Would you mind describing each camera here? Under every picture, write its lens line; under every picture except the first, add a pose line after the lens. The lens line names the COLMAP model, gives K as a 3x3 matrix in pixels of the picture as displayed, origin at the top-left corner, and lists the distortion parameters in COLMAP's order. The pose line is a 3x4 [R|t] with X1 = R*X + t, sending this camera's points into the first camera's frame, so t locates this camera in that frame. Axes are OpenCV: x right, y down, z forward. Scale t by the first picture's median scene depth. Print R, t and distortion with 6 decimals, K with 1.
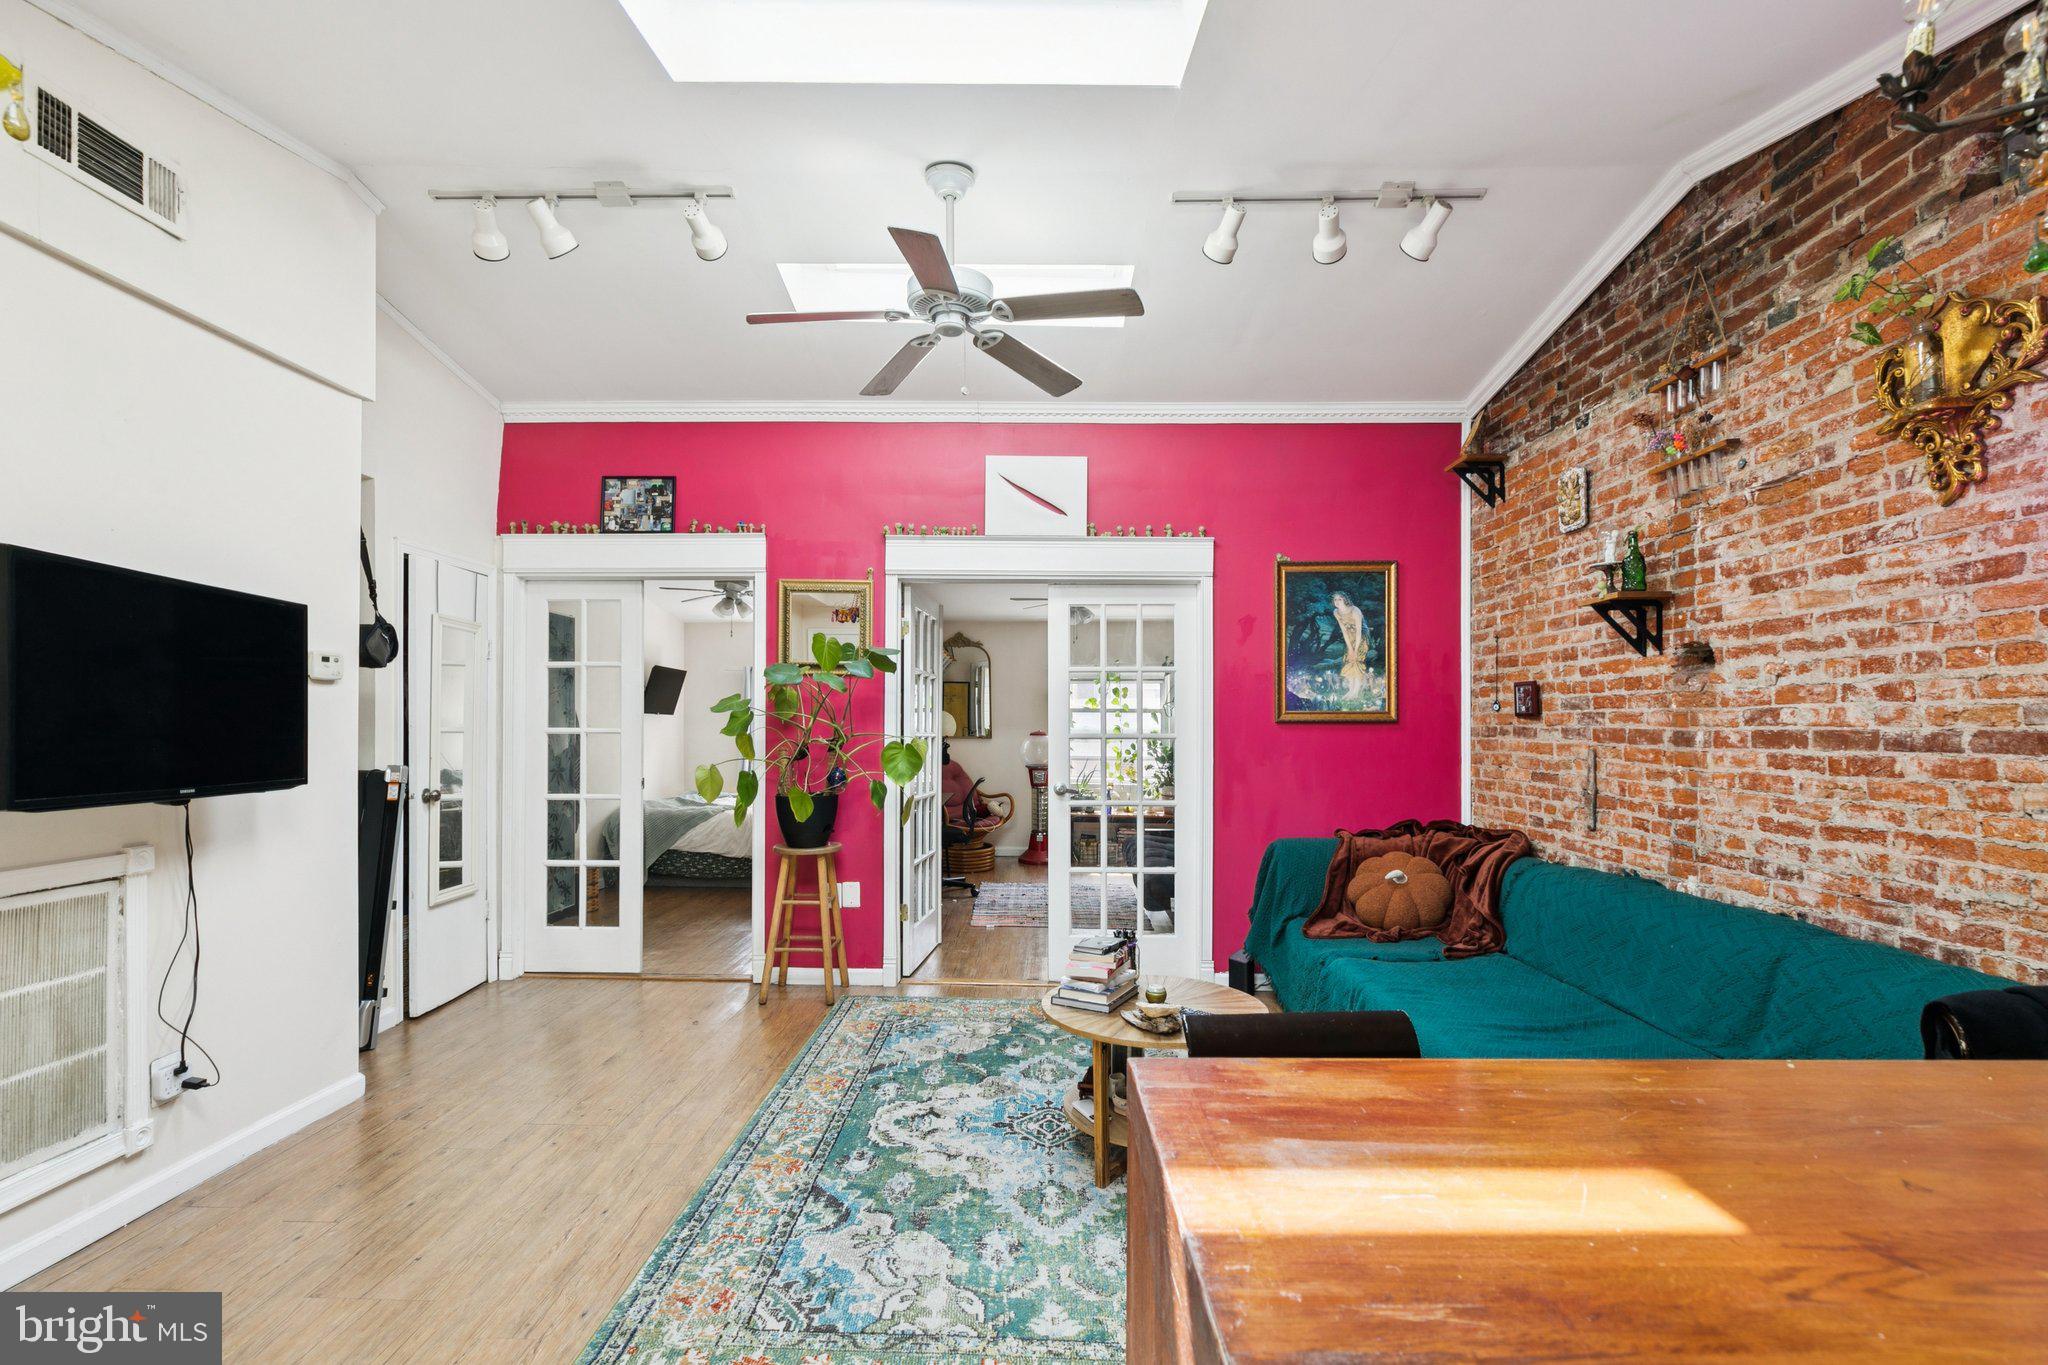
lens RADIAL K [[935.9, 0, 1026.6], [0, 935.9, 722.2], [0, 0, 1]] dist [-0.000602, -0.000163]
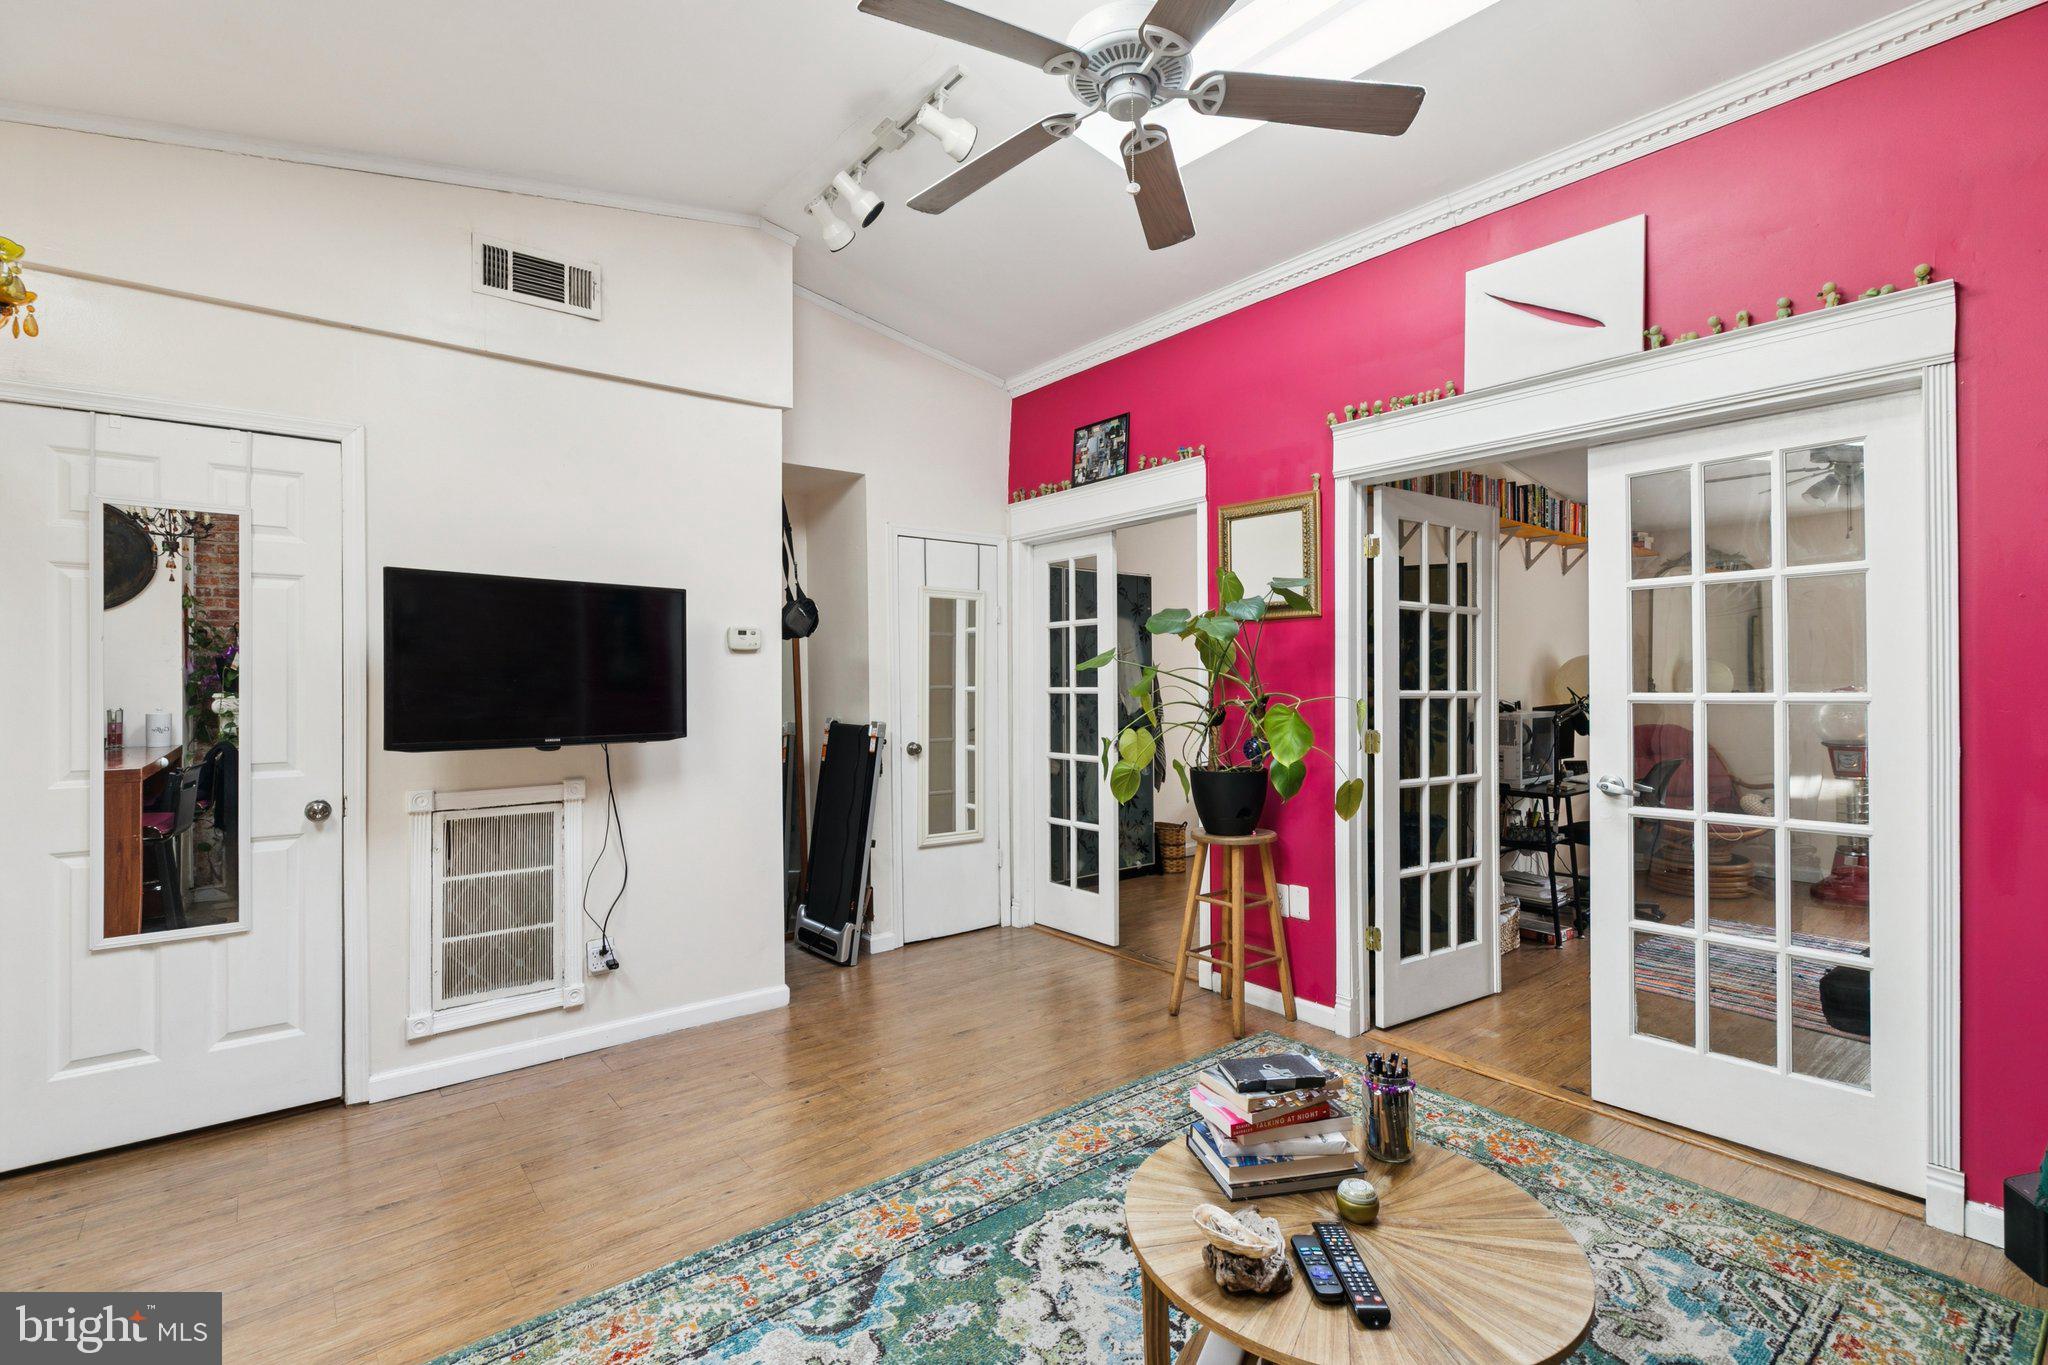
lens RADIAL K [[935.9, 0, 1020.3], [0, 935.9, 682.8], [0, 0, 1]] dist [-0.000602, -0.000163]
pose [[0.638434, -0.008582, -0.769629, 0.321890], [0.012680, 0.999919, -0.000631, 0.001650], [0.769572, -0.009356, 0.638491, 0.408258]]
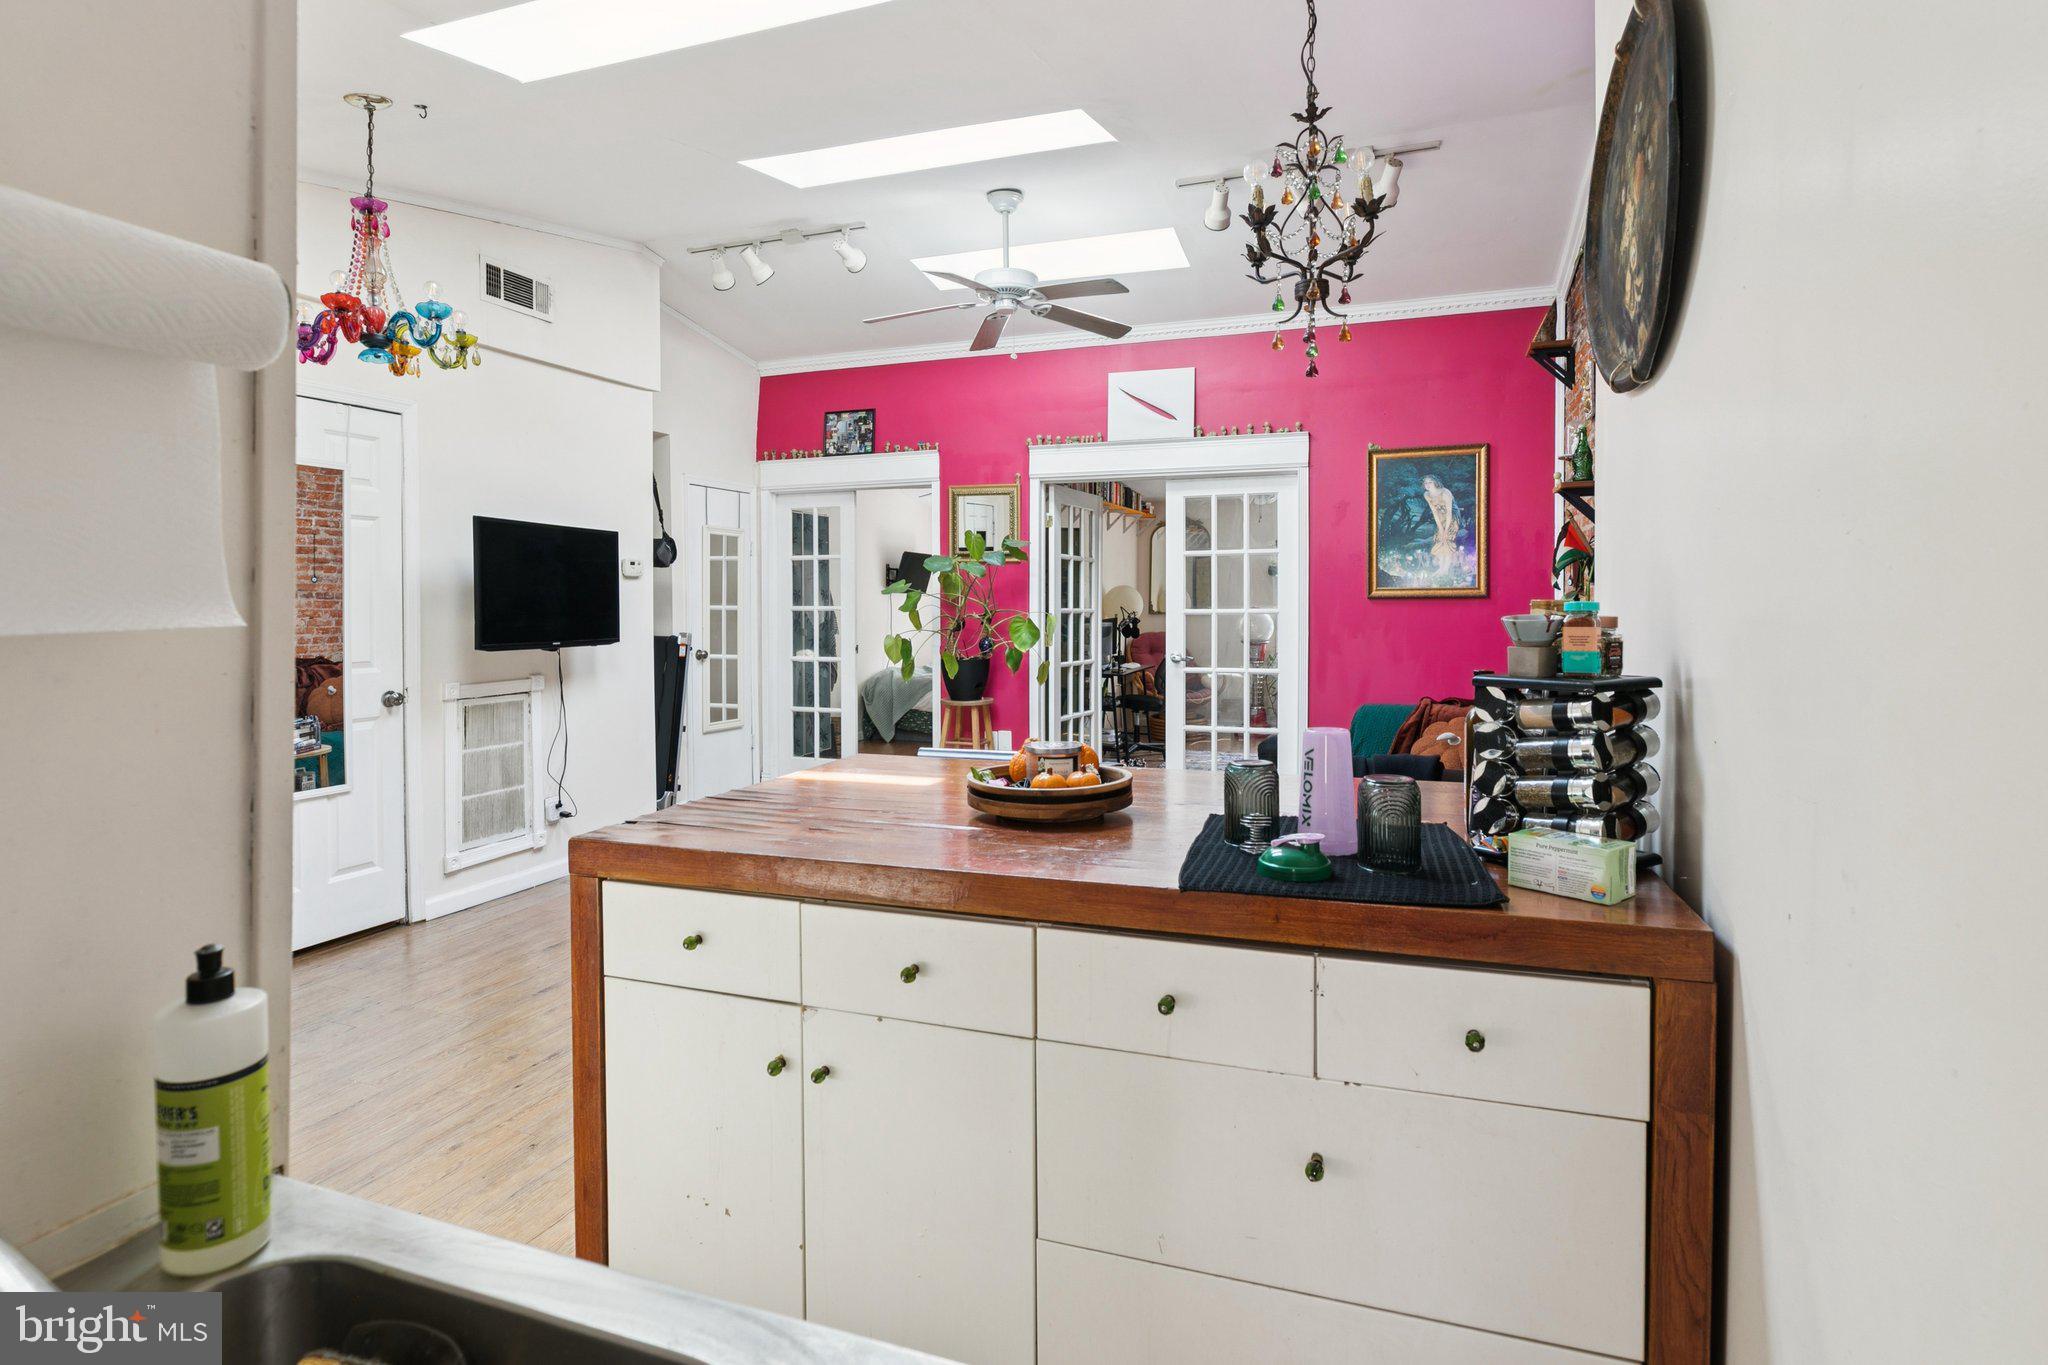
lens RADIAL K [[1041.1, 0, 1036.7], [0, 1041.1, 619.8], [0, 0, 1]] dist [-0.023606, 0.000079]
pose [[0.943888, -0.000587, -0.330266, 0.373430], [0.007538, 0.999776, 0.019766, -0.001400], [0.330180, -0.021147, 0.943681, -0.336884]]
